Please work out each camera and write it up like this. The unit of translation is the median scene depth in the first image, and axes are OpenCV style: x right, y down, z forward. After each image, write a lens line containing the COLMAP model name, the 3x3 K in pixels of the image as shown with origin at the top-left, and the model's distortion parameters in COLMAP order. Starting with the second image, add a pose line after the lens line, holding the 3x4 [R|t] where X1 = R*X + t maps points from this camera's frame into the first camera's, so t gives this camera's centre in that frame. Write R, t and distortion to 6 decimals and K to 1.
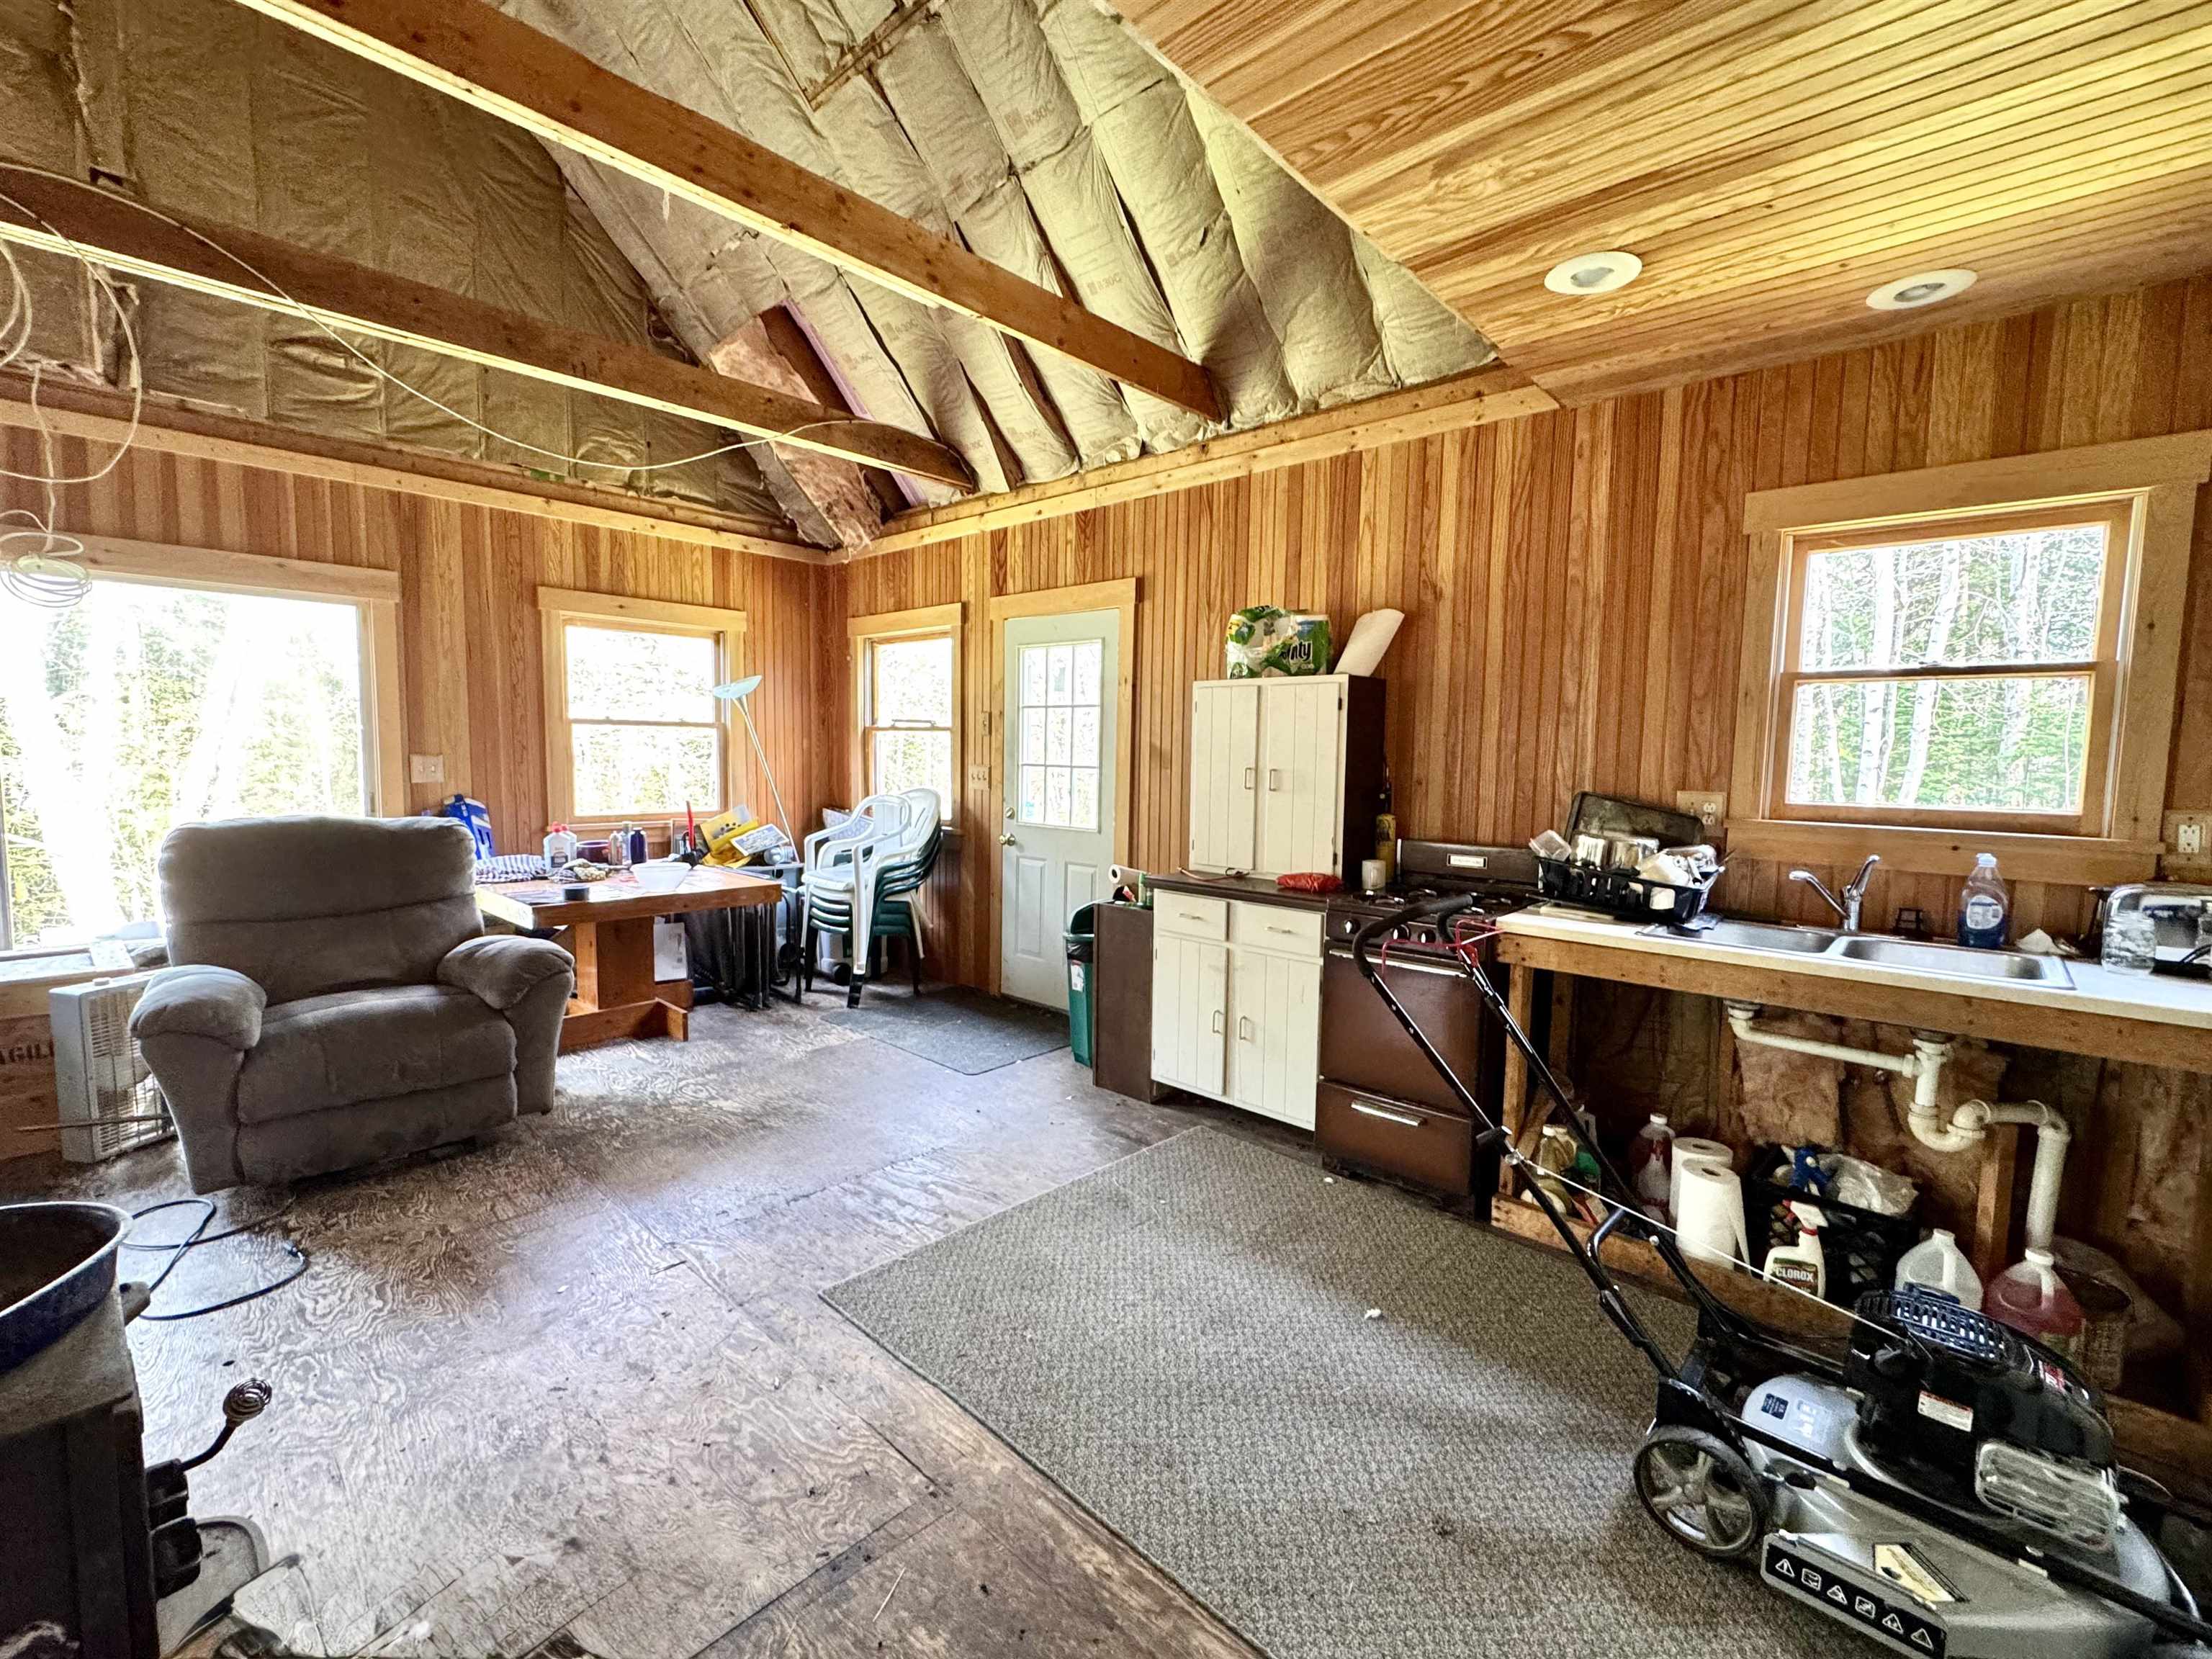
lens RADIAL K [[946.1, 0, 1101.6], [0, 946.1, 826.9], [0, 0, 1]] dist [-0.002157, 0.000067]
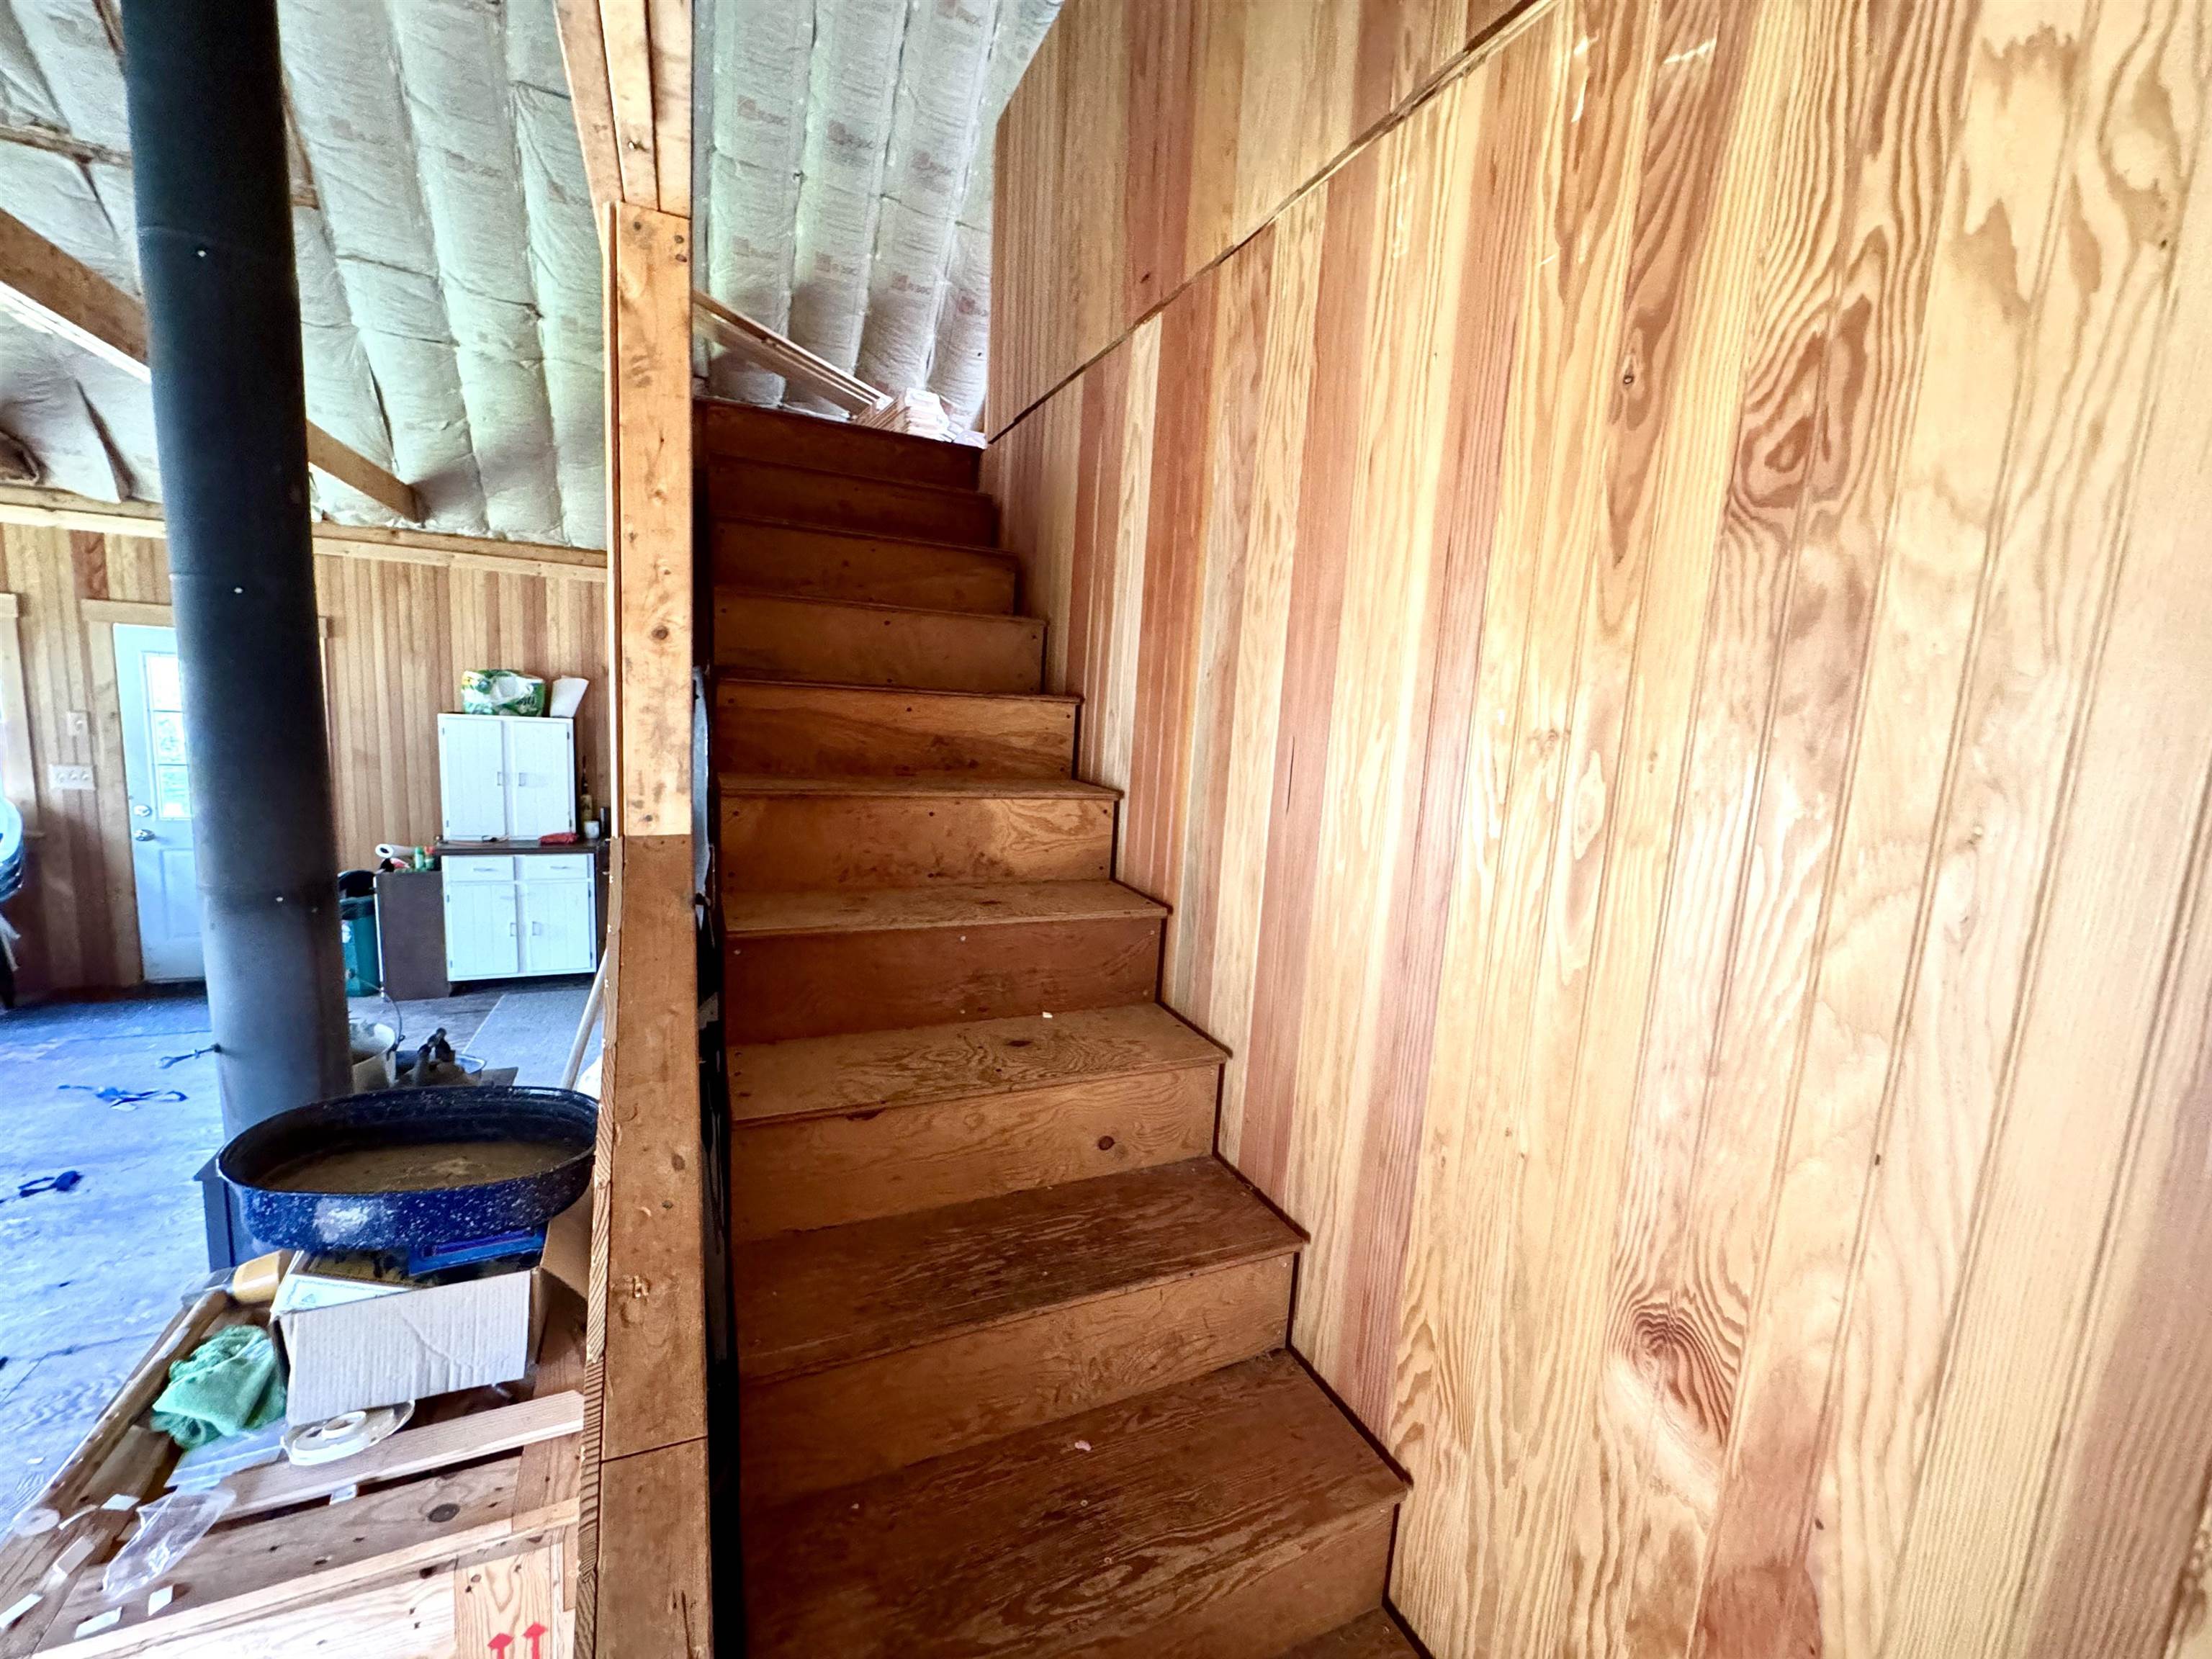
lens RADIAL K [[881.8, 0, 1106.7], [0, 881.8, 830.3], [0, 0, 1]] dist [-0.002217, 0.000262]
pose [[0.381058, -0.122358, 0.916419, -0.829130], [0.020839, 0.992089, 0.123796, -0.128315], [-0.924316, -0.028076, 0.380593, -0.517448]]
